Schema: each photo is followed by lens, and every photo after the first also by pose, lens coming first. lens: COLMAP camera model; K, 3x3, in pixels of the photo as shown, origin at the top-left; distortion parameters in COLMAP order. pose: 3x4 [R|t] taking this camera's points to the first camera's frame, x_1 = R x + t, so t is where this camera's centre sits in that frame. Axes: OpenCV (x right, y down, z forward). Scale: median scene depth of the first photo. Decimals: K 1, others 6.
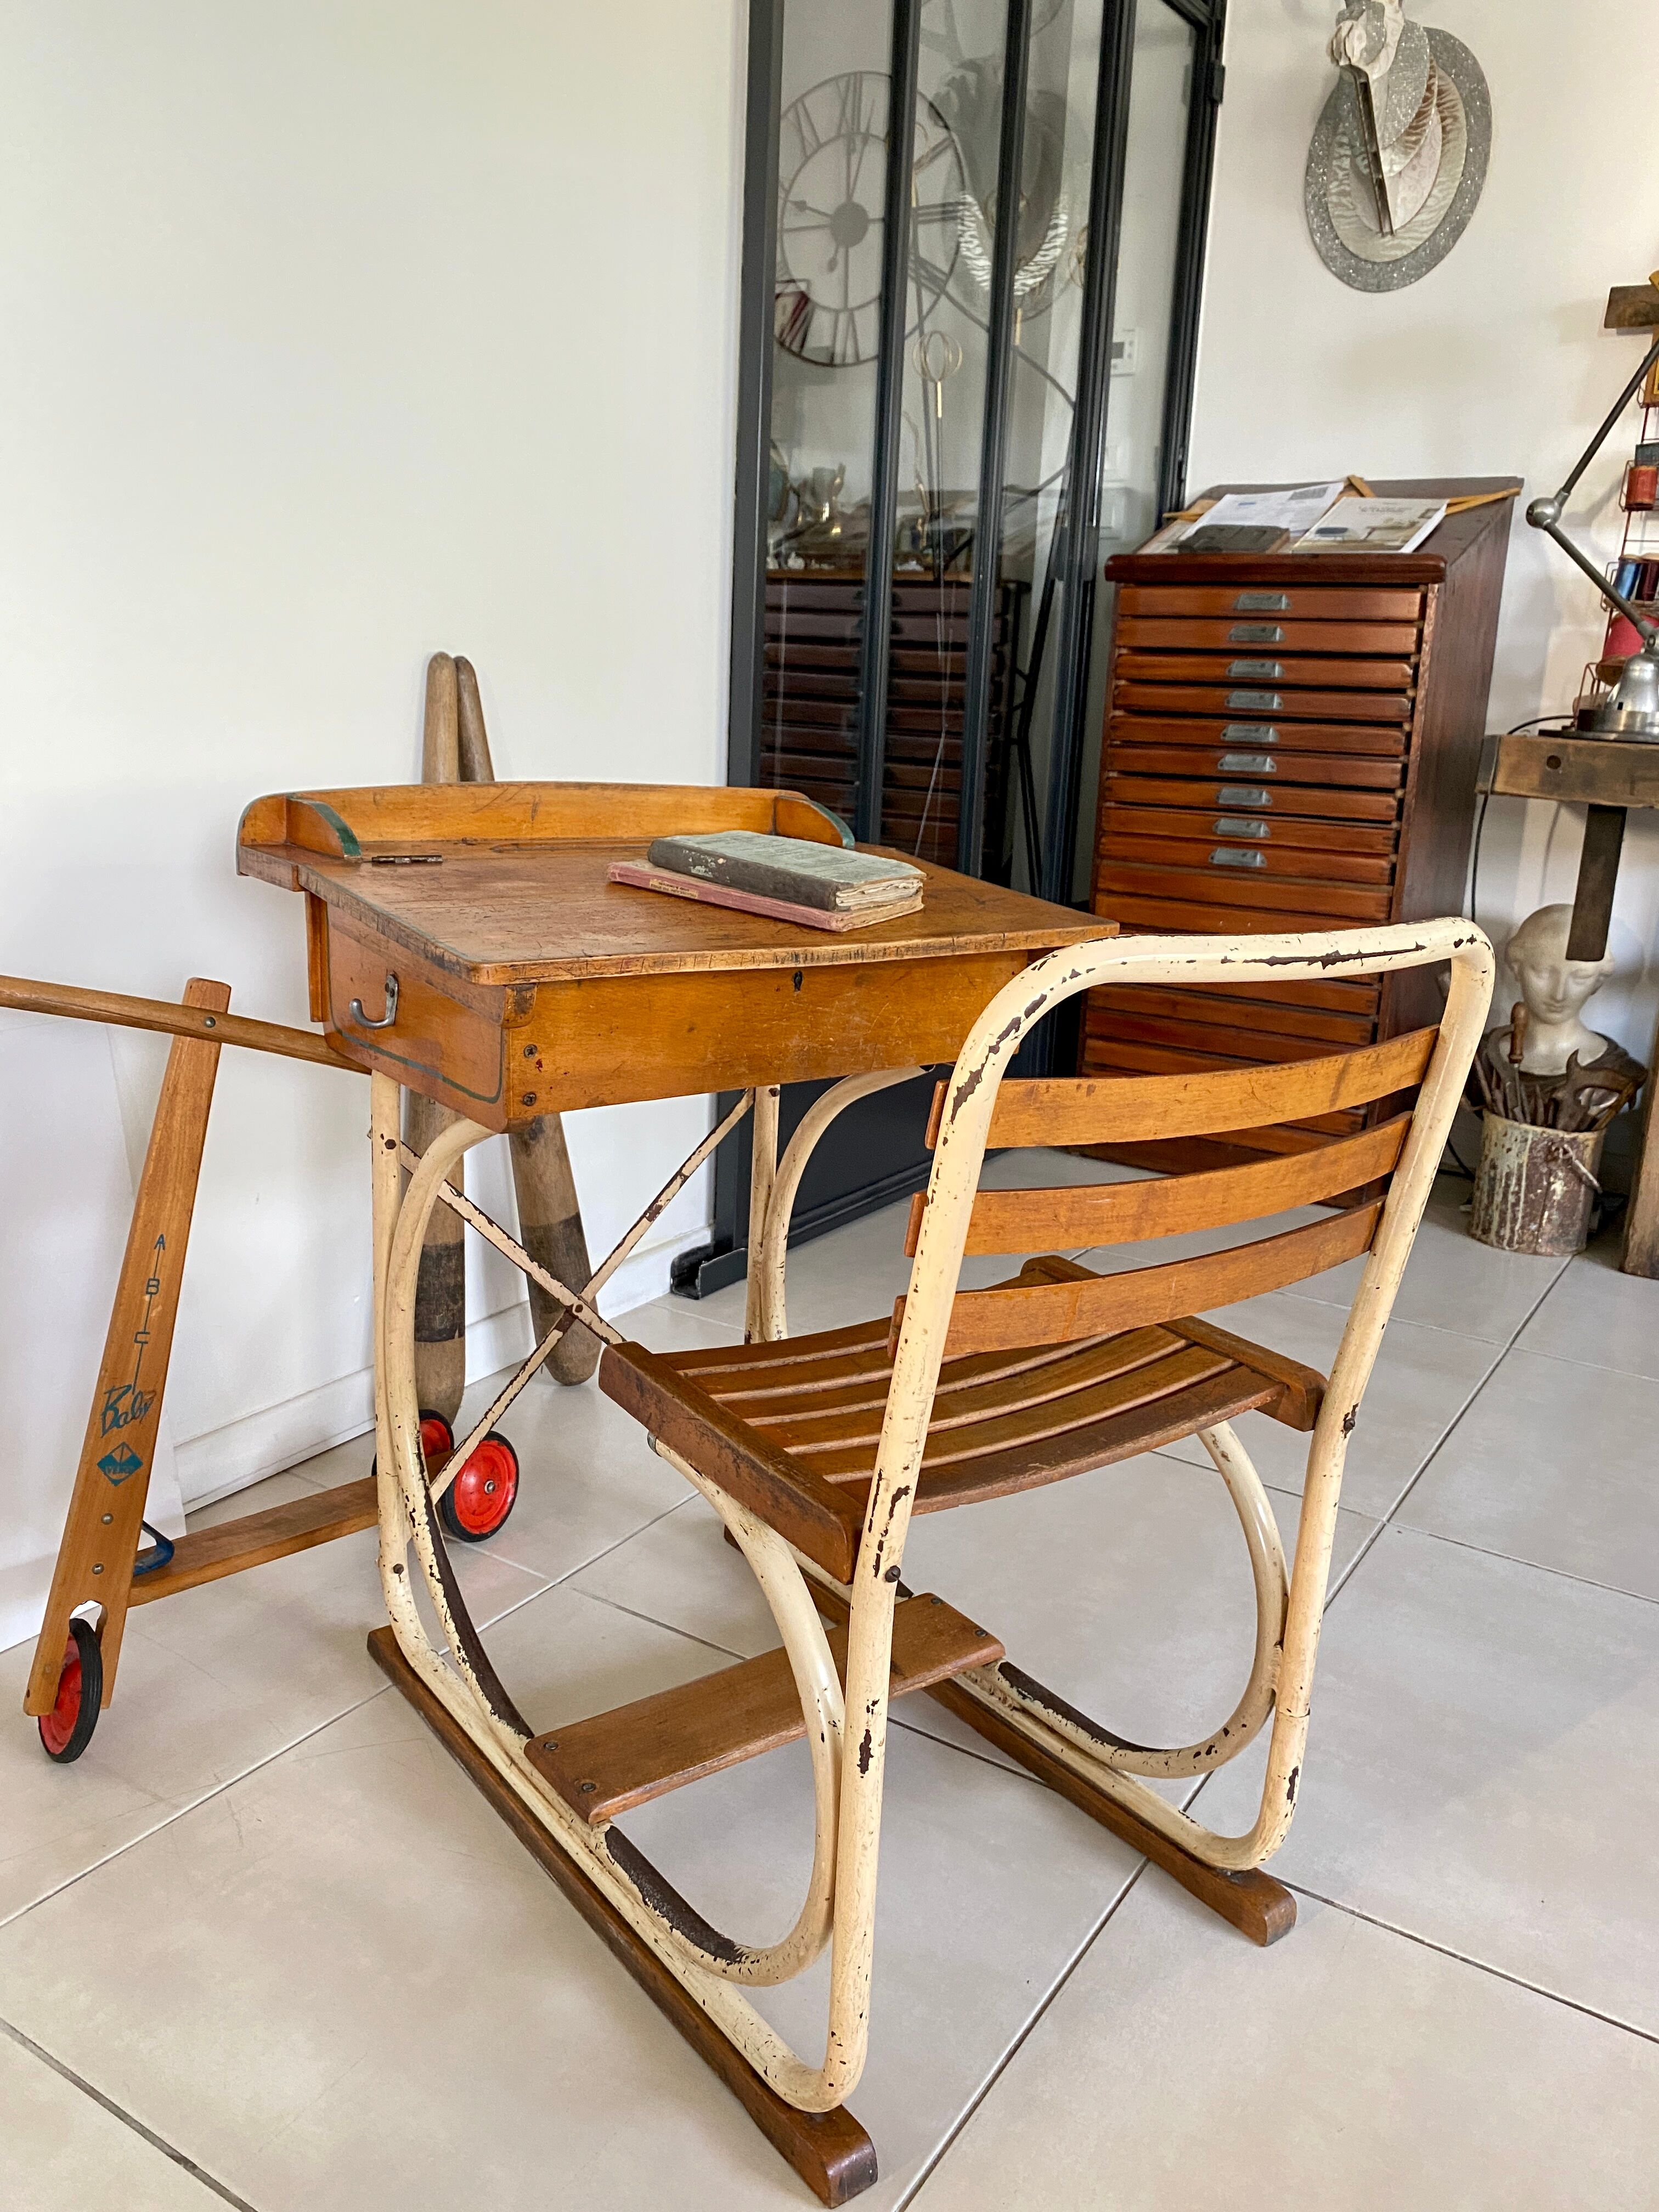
lens RADIAL K [[1684.3, 0, 831.2], [0, 1684.3, 1107.4], [0, 0, 1]] dist [0.092384, -0.169727]
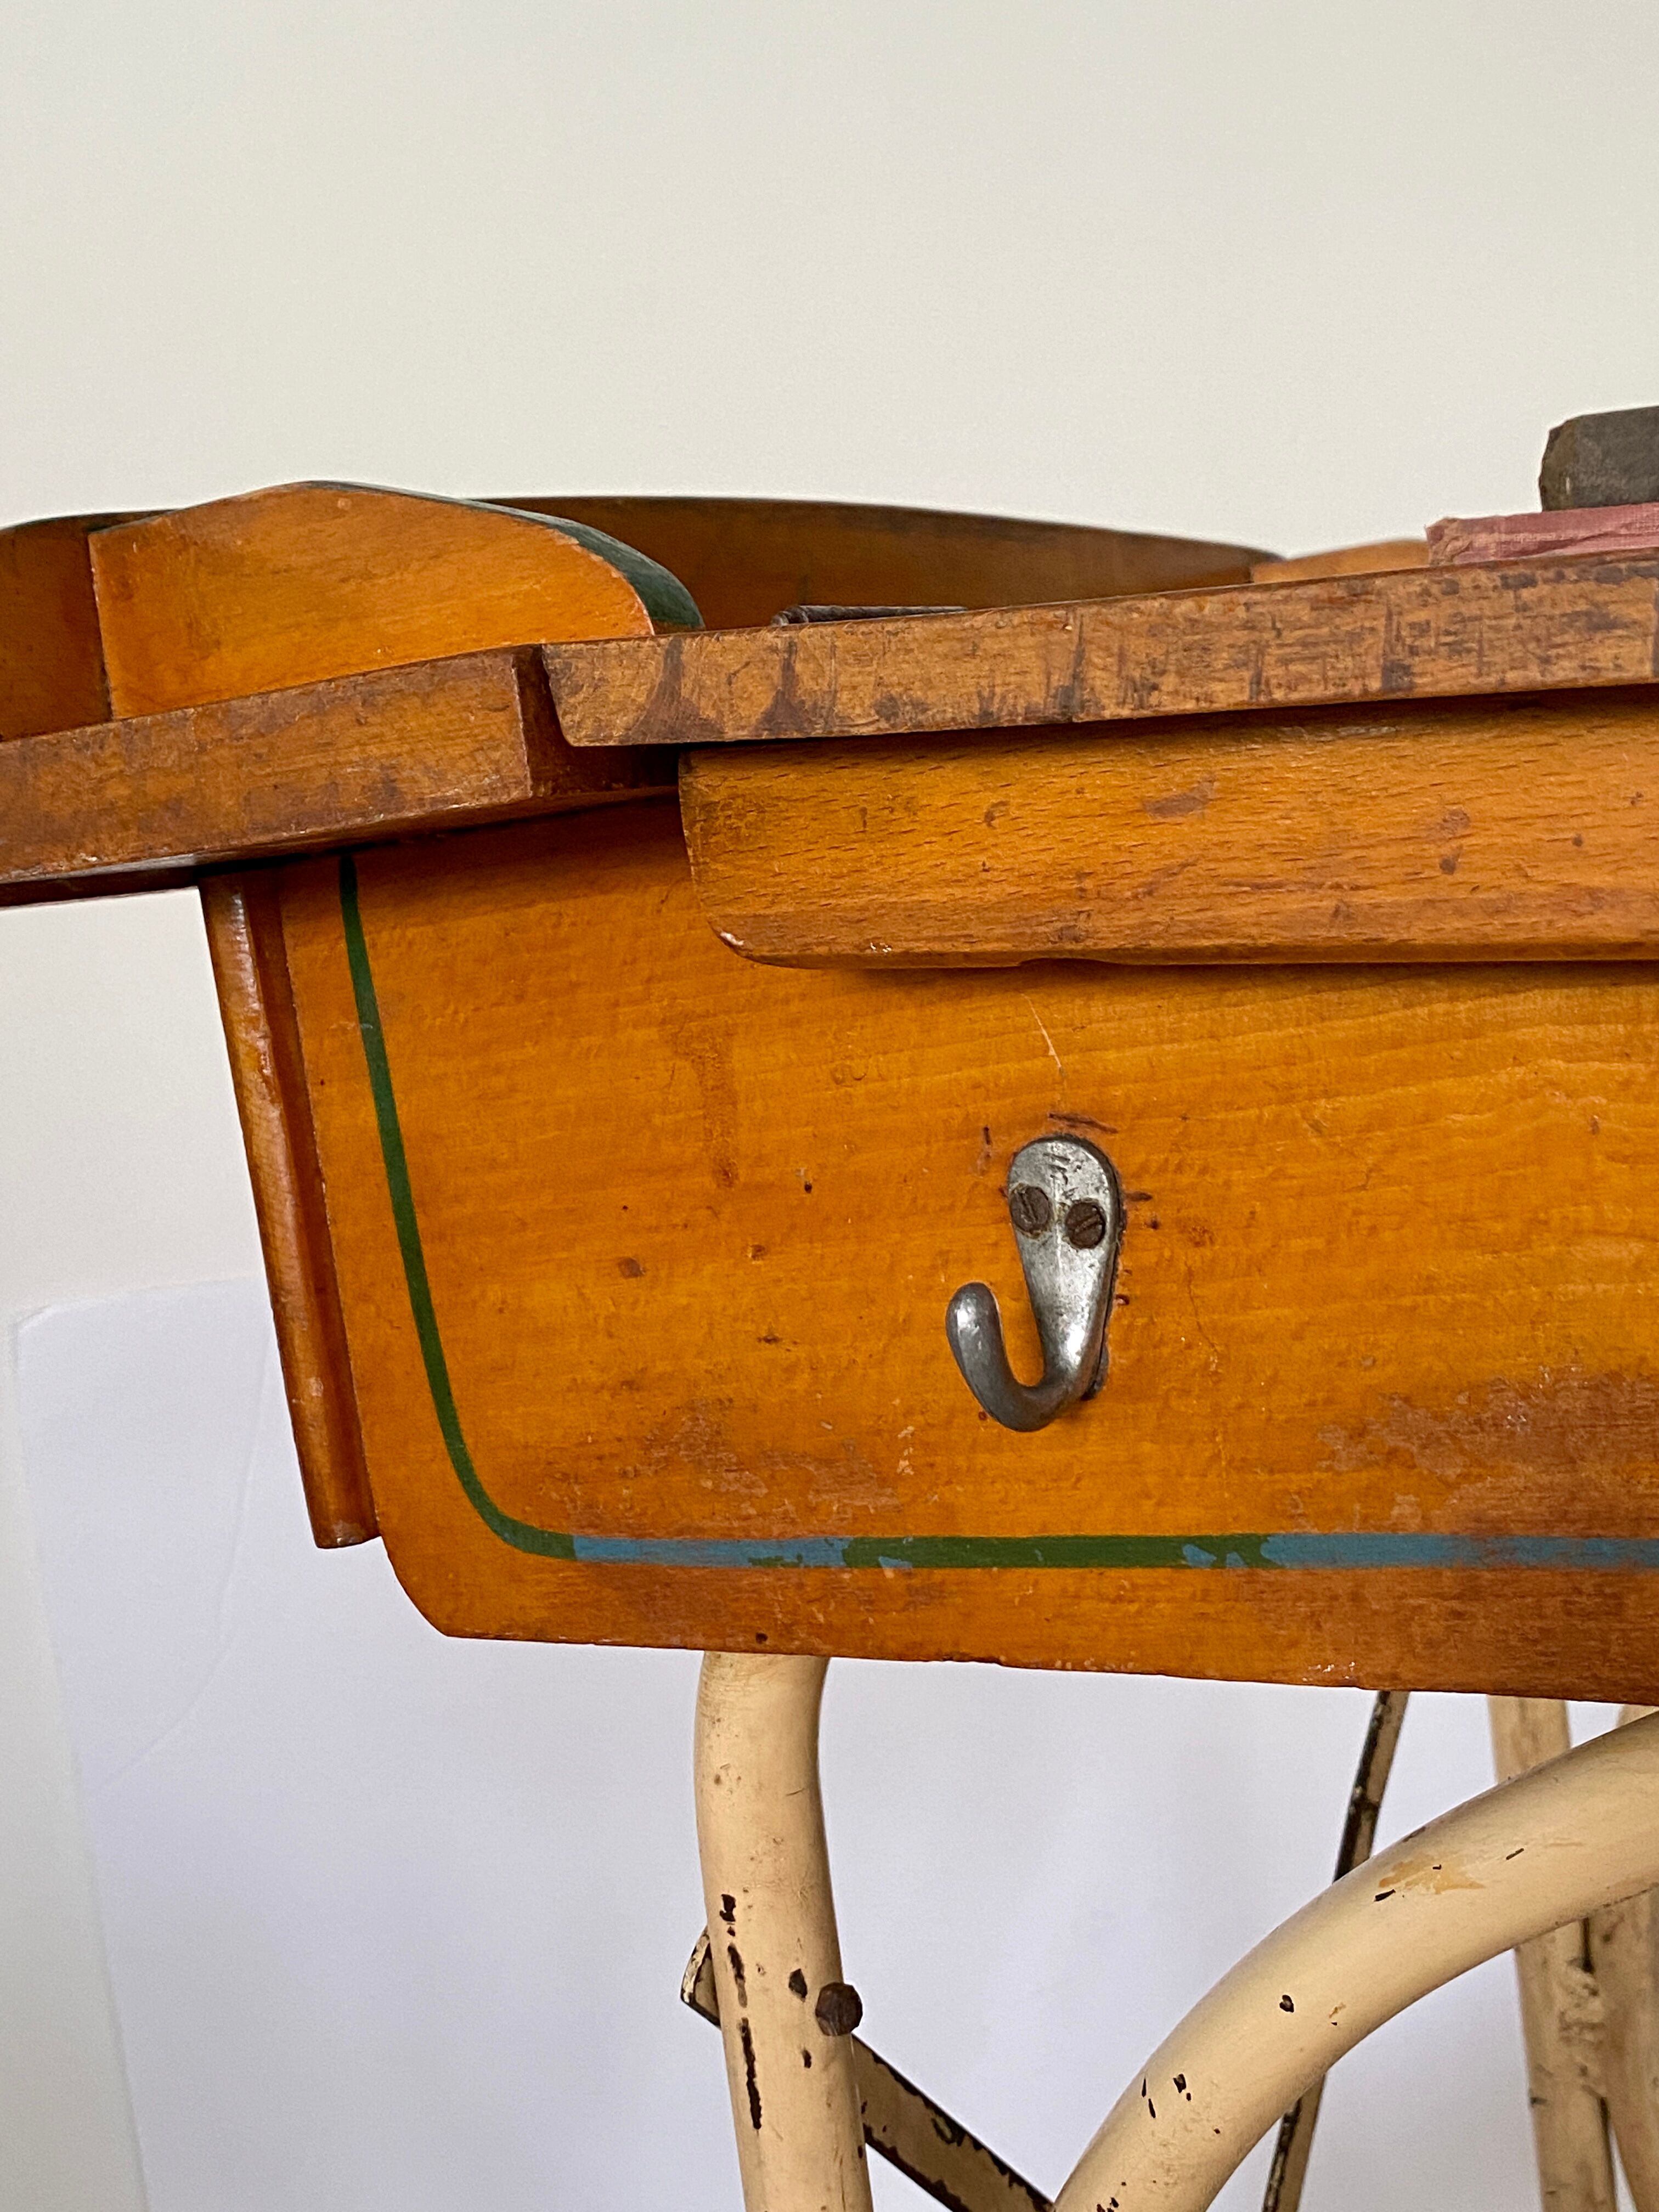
lens RADIAL K [[2667.0, 0, 821.7], [0, 2667.0, 1076.6], [0, 0, 1]] dist [0.206403, -0.649460]
pose [[0.925542, -0.200516, 0.321194, -0.371840], [0.256179, 0.956257, -0.141223, -0.046110], [-0.278826, 0.212991, 0.936424, 0.692631]]
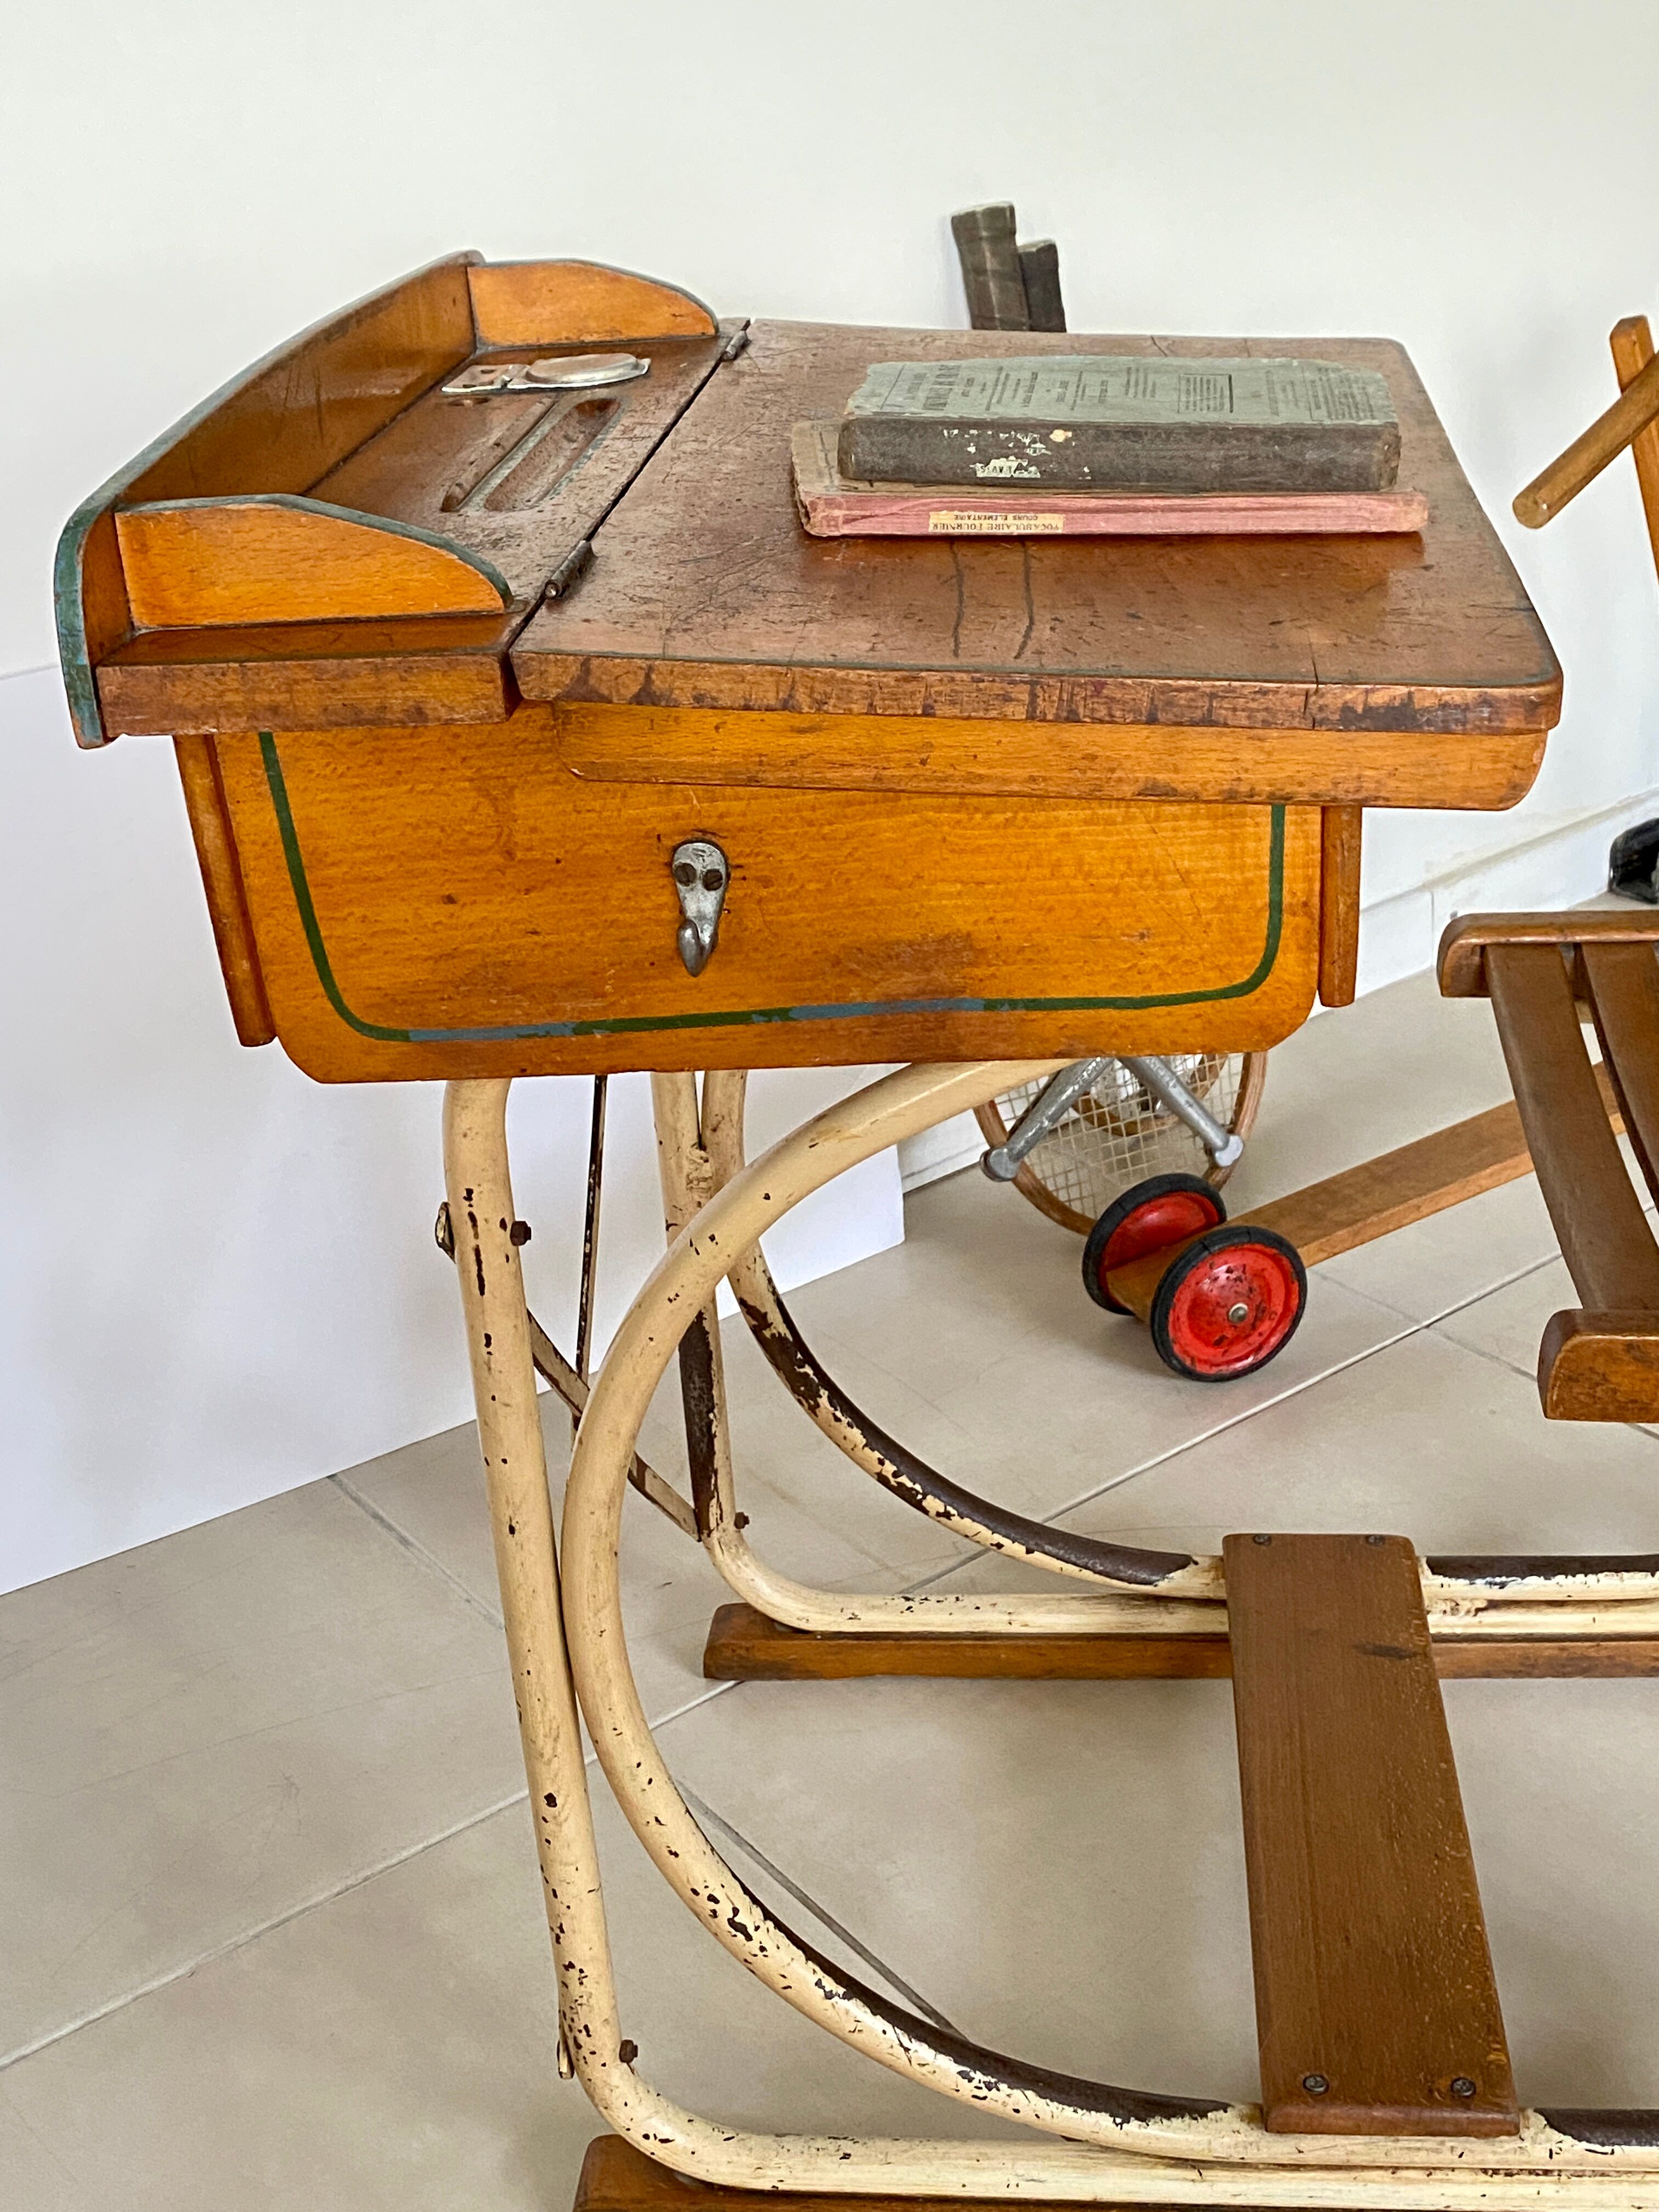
lens RADIAL K [[2667.0, 0, 821.7], [0, 2667.0, 1076.6], [0, 0, 1]] dist [0.206403, -0.649460]
pose [[0.670676, -0.398926, 0.625342, -0.663254], [0.288238, 0.916971, 0.275832, -0.194214], [-0.683457, -0.004746, 0.729975, 0.471542]]
